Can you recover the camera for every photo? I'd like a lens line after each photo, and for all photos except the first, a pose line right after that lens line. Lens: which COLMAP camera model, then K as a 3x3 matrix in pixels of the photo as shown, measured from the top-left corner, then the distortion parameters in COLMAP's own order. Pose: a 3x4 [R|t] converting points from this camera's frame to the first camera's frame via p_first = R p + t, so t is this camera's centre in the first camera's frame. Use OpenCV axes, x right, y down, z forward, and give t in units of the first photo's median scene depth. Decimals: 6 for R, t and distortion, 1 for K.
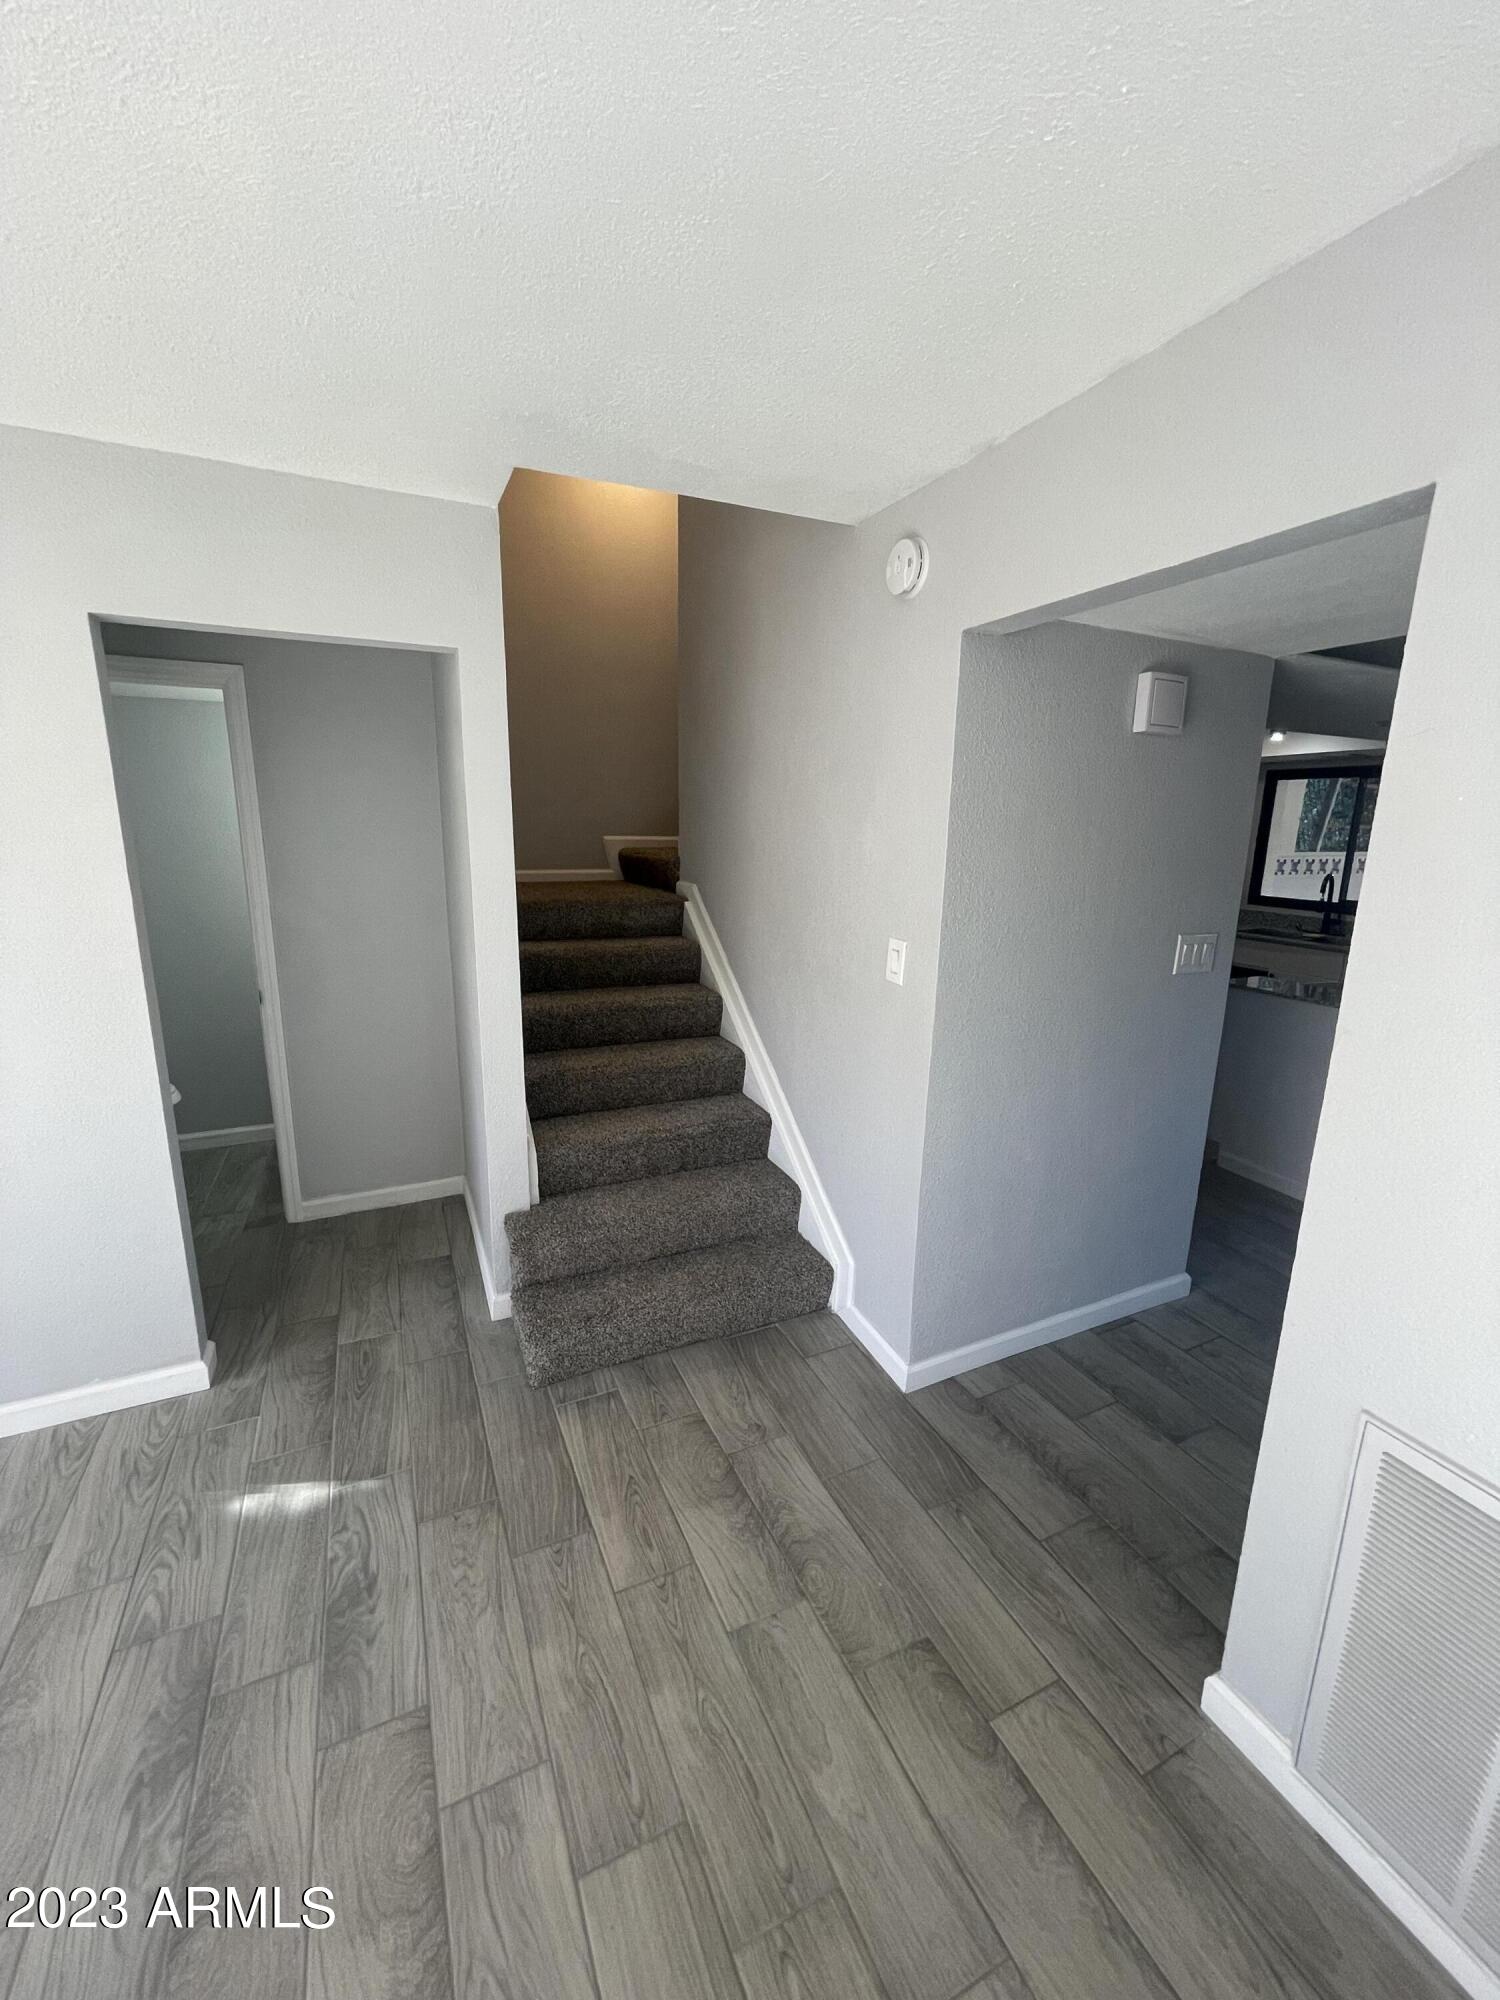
lens RADIAL K [[806.9, 0, 760.5], [0, 806.9, 1001.5], [0, 0, 1]] dist [-0.000646, 0.000156]
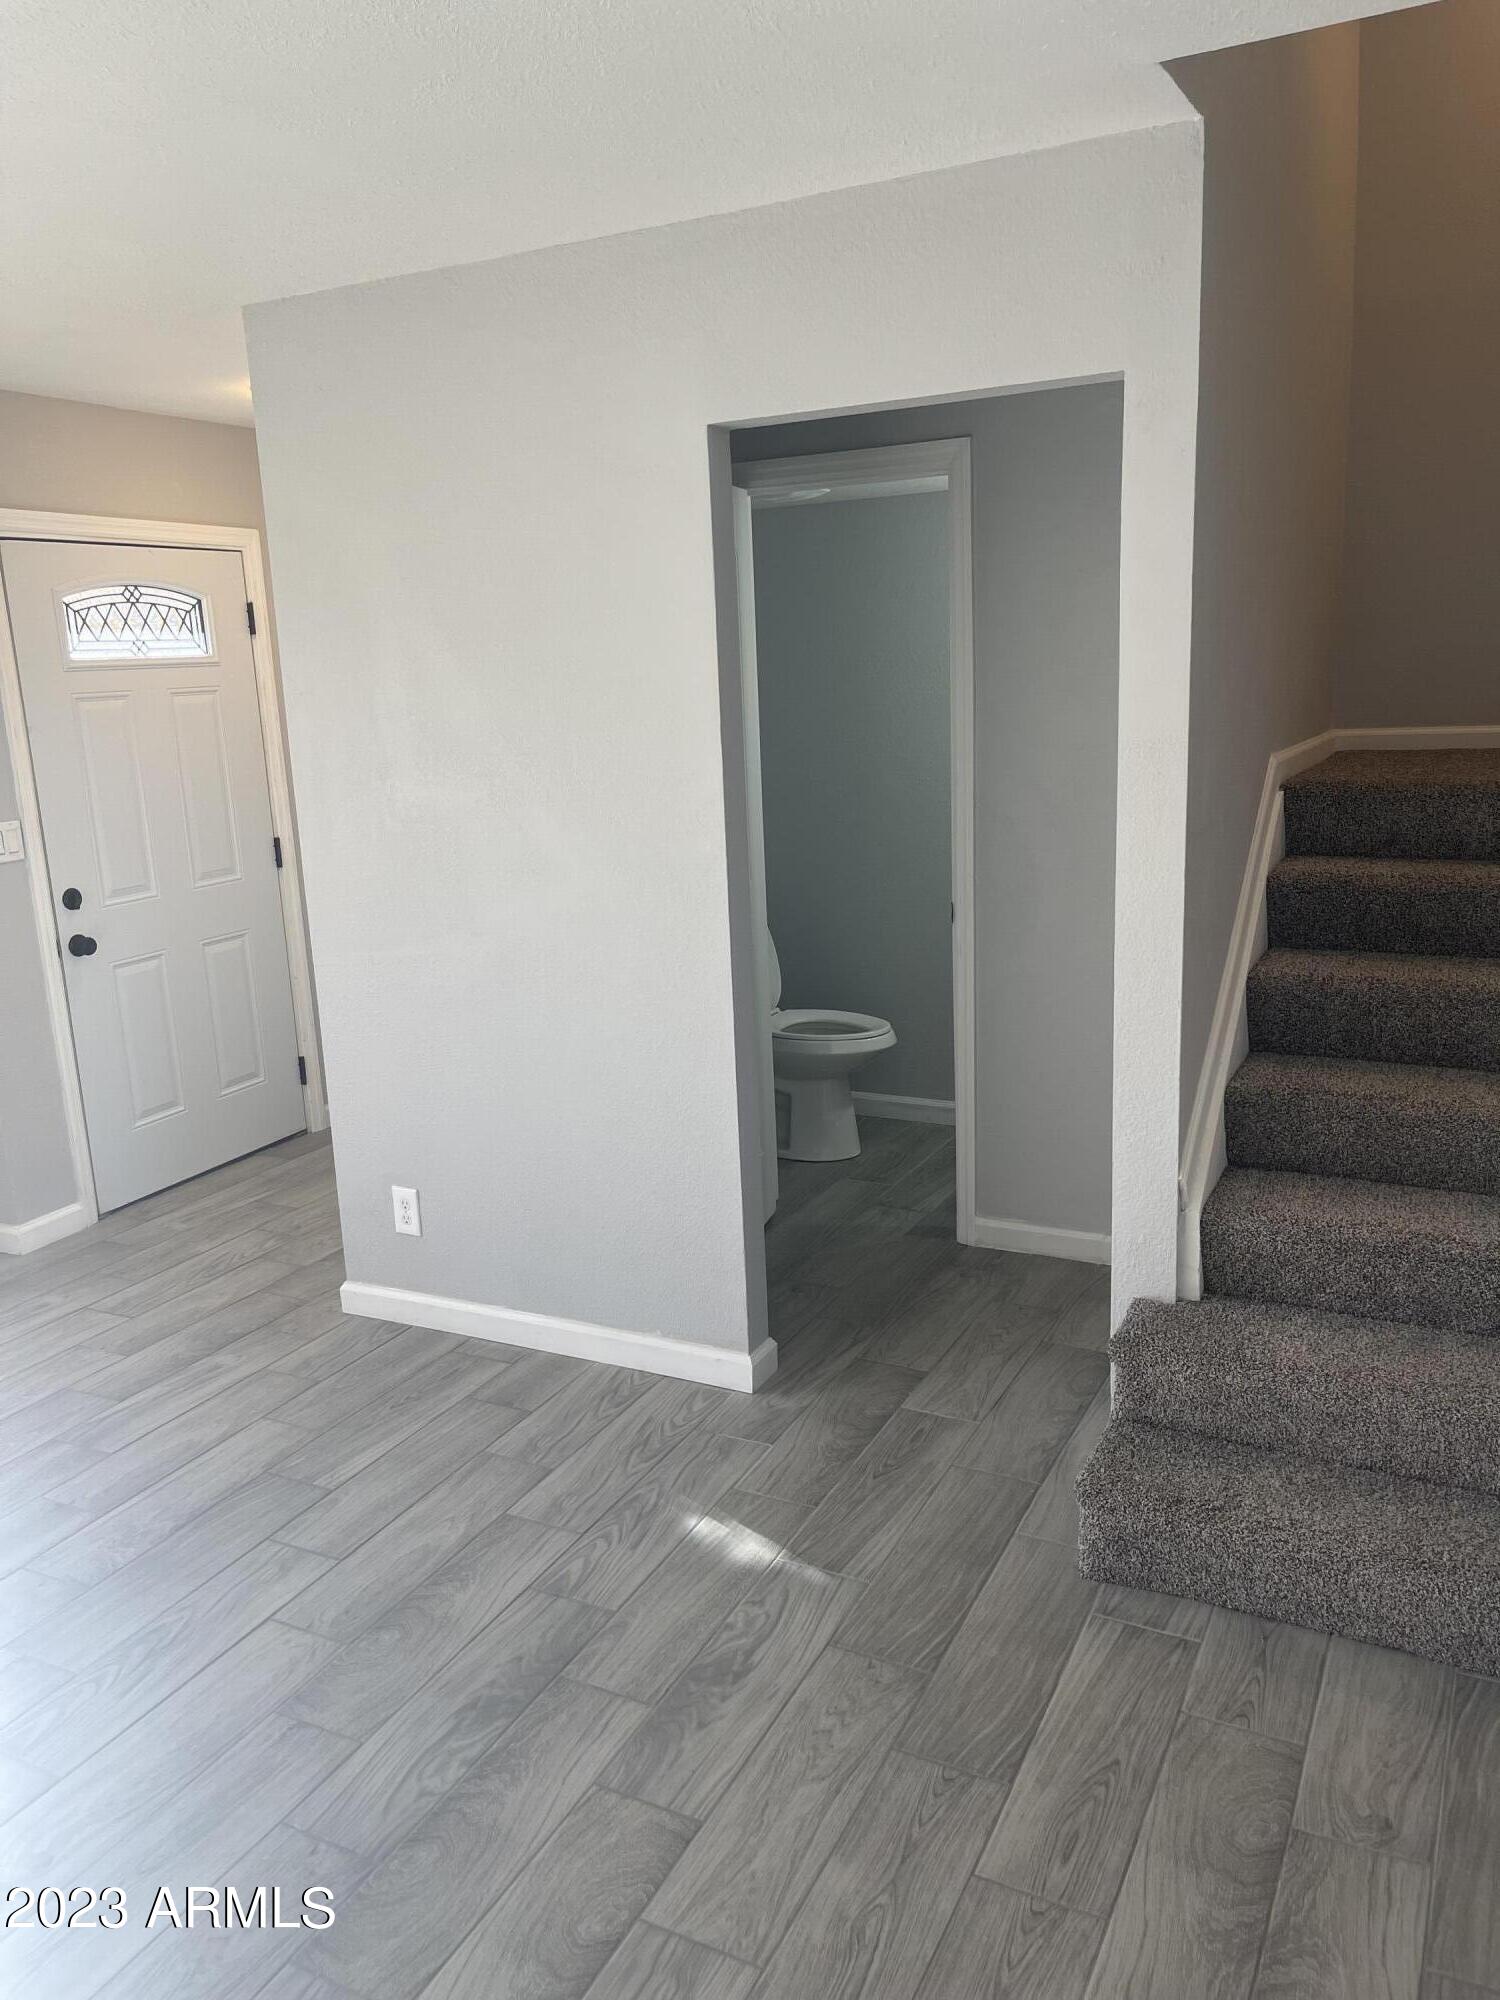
lens RADIAL K [[1507.8, 0, 750.0], [0, 1507.8, 1000.0], [0, 0, 1]] dist [0.035203, -0.055055]
pose [[0.609788, 0.135012, -0.780980, 0.486287], [-0.122084, 0.989624, 0.075758, -0.011438], [0.783105, 0.049149, 0.619944, 0.081101]]
